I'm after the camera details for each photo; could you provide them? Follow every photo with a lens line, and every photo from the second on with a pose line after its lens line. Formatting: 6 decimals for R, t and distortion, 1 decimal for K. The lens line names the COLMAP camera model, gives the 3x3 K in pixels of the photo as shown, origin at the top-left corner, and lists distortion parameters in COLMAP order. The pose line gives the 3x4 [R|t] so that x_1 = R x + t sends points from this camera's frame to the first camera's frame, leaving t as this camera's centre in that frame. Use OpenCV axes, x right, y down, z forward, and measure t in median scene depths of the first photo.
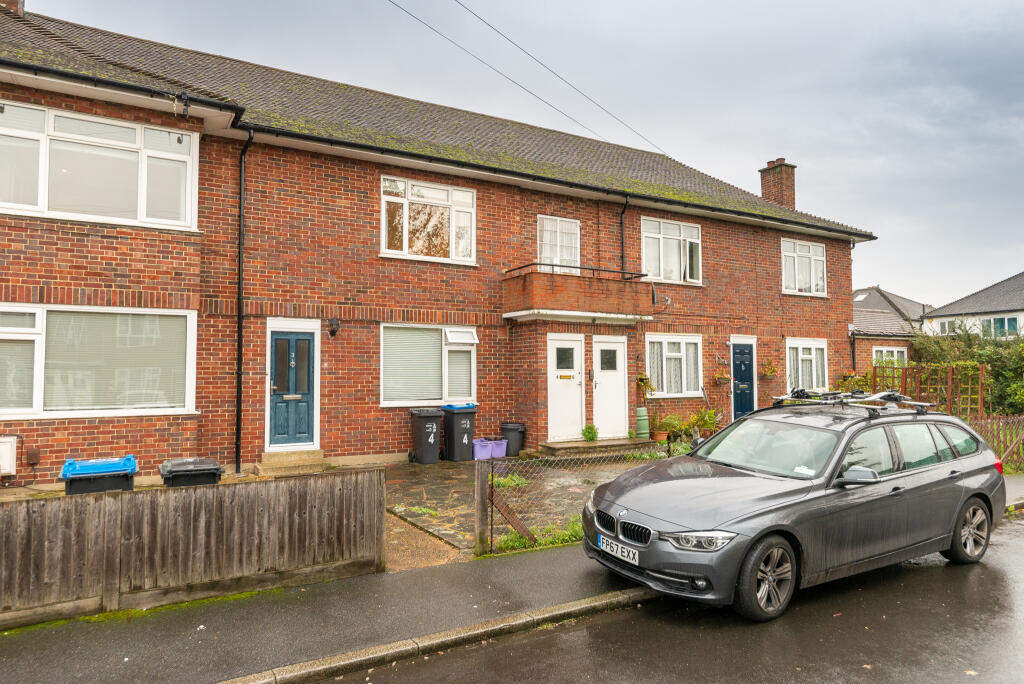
lens RADIAL K [[717.4, 0, 512.0], [0, 717.4, 342.0], [0, 0, 1]] dist [0.001439, 0.000120]
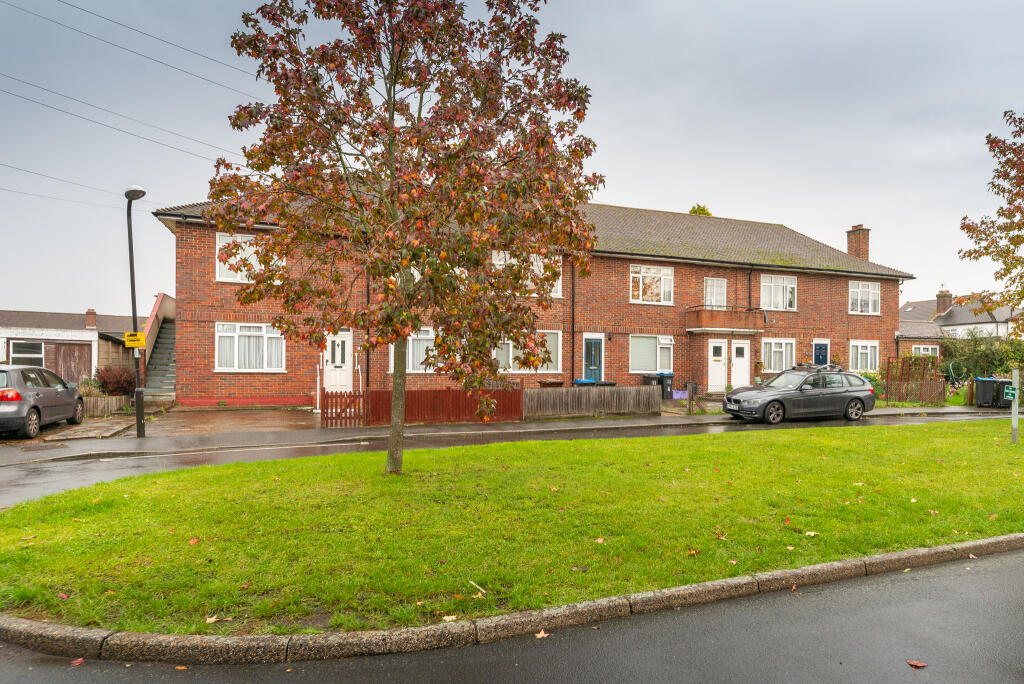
lens RADIAL K [[867.2, 0, 513.2], [0, 867.2, 386.1], [0, 0, 1]] dist [0.000071, -0.000006]
pose [[0.987946, 0.013894, -0.154176, -0.114259], [-0.003530, 0.997727, 0.067295, -0.041324], [0.154761, -0.065939, 0.985749, -1.480234]]
